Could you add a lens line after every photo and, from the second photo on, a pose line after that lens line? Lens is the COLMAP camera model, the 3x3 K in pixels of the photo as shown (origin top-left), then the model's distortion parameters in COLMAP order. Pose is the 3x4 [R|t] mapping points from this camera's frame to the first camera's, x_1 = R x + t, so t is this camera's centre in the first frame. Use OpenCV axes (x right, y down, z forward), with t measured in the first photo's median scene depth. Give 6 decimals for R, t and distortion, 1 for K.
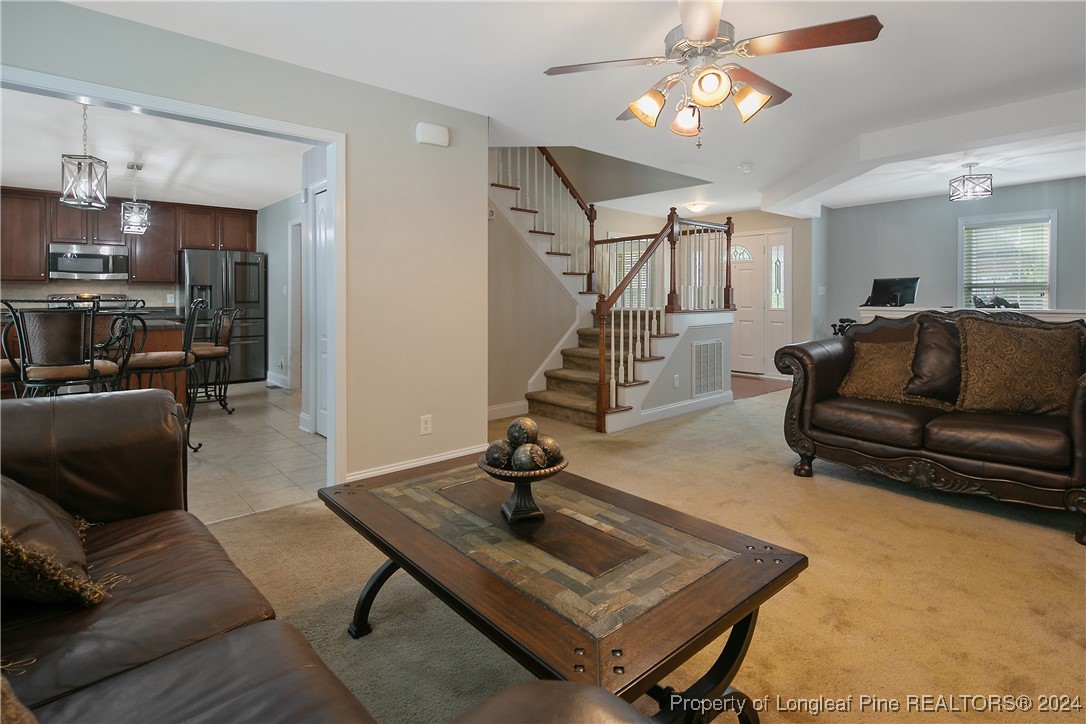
lens RADIAL K [[540.6, 0, 549.3], [0, 540.6, 298.3], [0, 0, 1]] dist [0.001086, 0.000123]
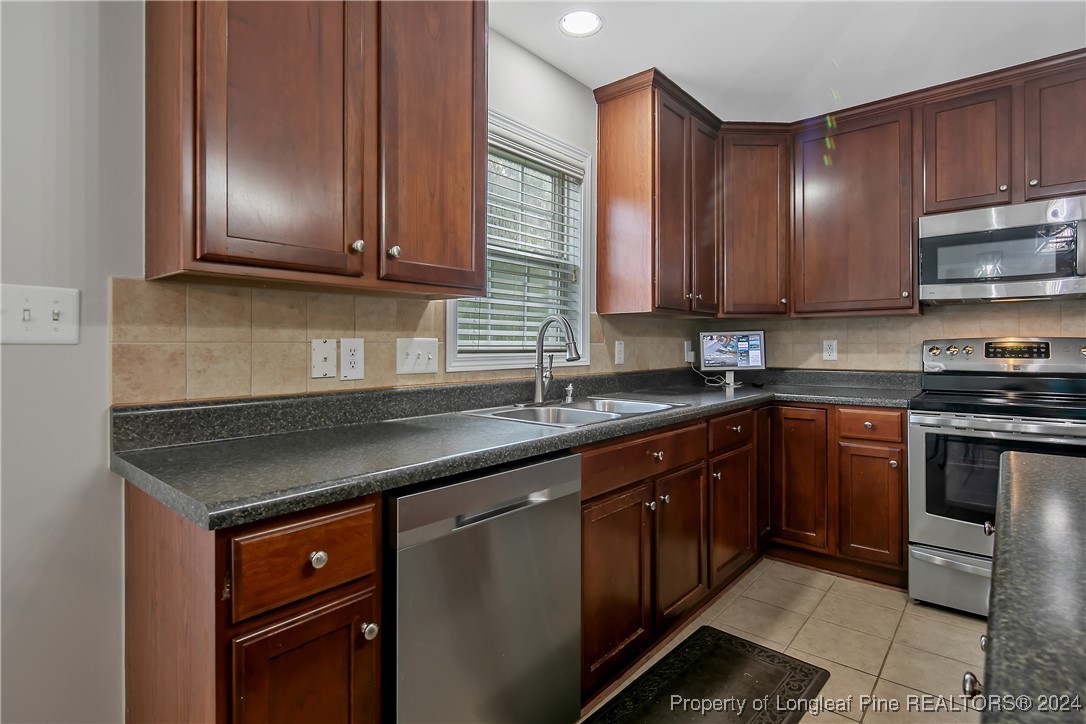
lens RADIAL K [[537.7, 0, 544.6], [0, 537.7, 345.9], [0, 0, 1]] dist [-0.002414, -0.000624]
pose [[0.130028, 0.002143, -0.991508, -0.545681], [0.001659, 0.999996, 0.002379, -0.004148], [0.991509, -0.001955, 0.130024, 0.652135]]
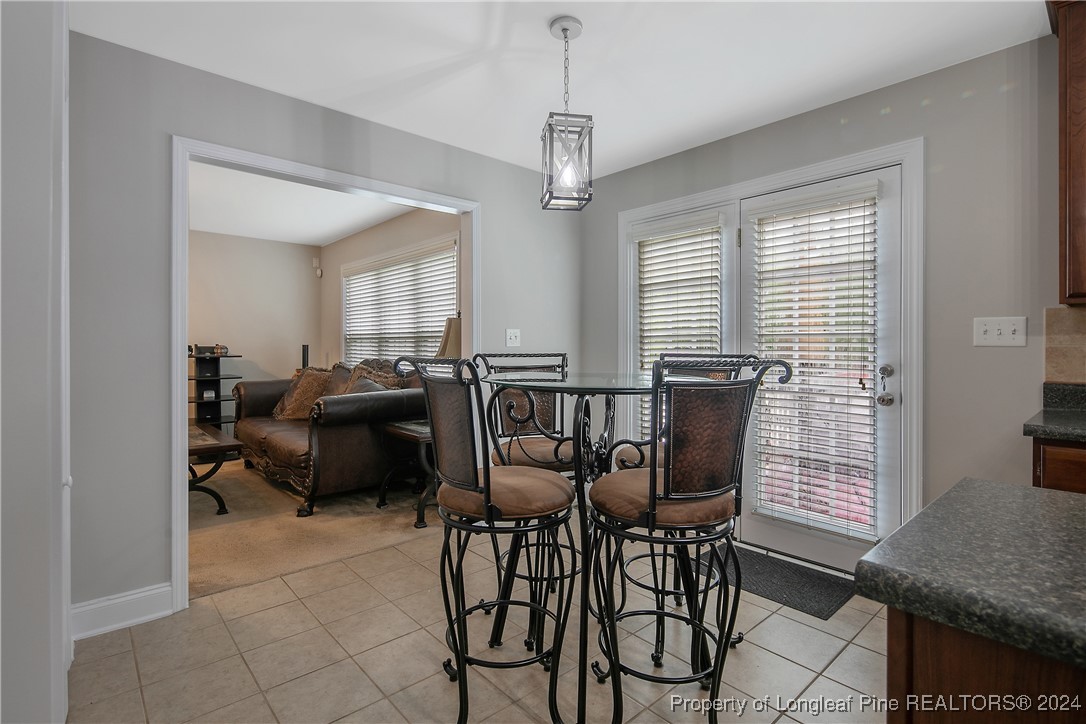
lens RADIAL K [[550.2, 0, 548.6], [0, 550.2, 348.4], [0, 0, 1]] dist [-0.002138, -0.000798]
pose [[-0.999908, 0.000228, -0.013569, -0.442266], [0.000177, 0.999993, 0.003755, -0.004659], [0.013570, 0.003752, -0.999901, 0.859256]]
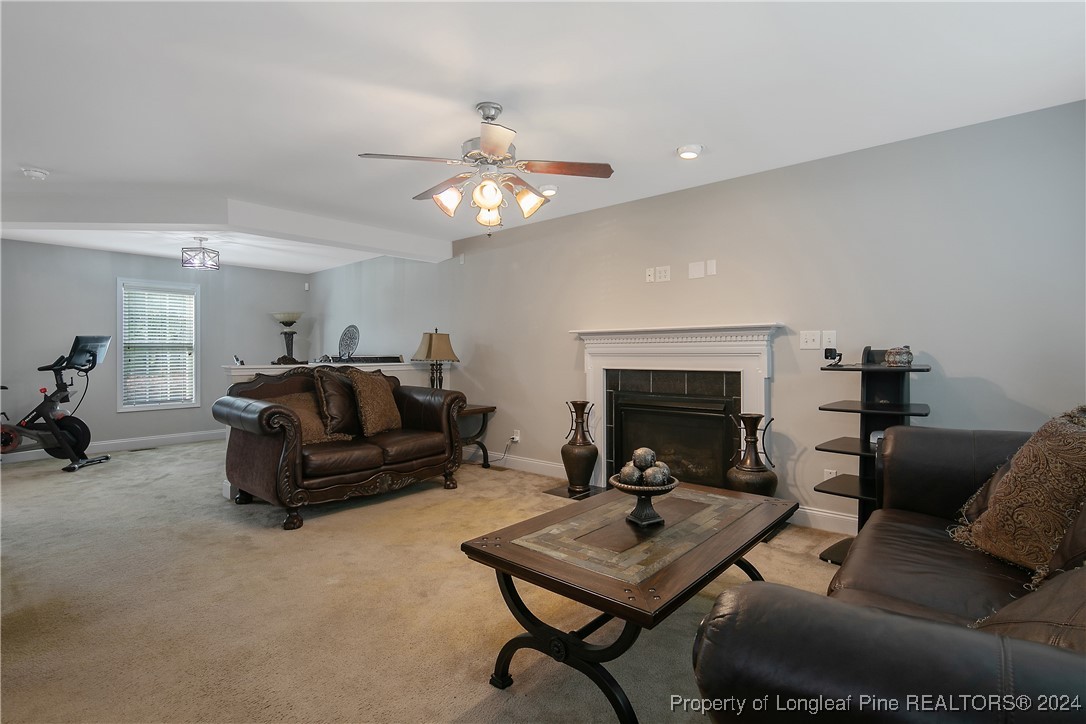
lens RADIAL K [[515.4, 0, 549.2], [0, 515.4, 340.9], [0, 0, 1]] dist [0.000219, -0.000015]
pose [[-0.130791, 0.022291, 0.991159, -0.317772], [0.006222, 0.999746, -0.021663, -0.004533], [-0.991390, 0.003334, -0.130896, 0.346437]]
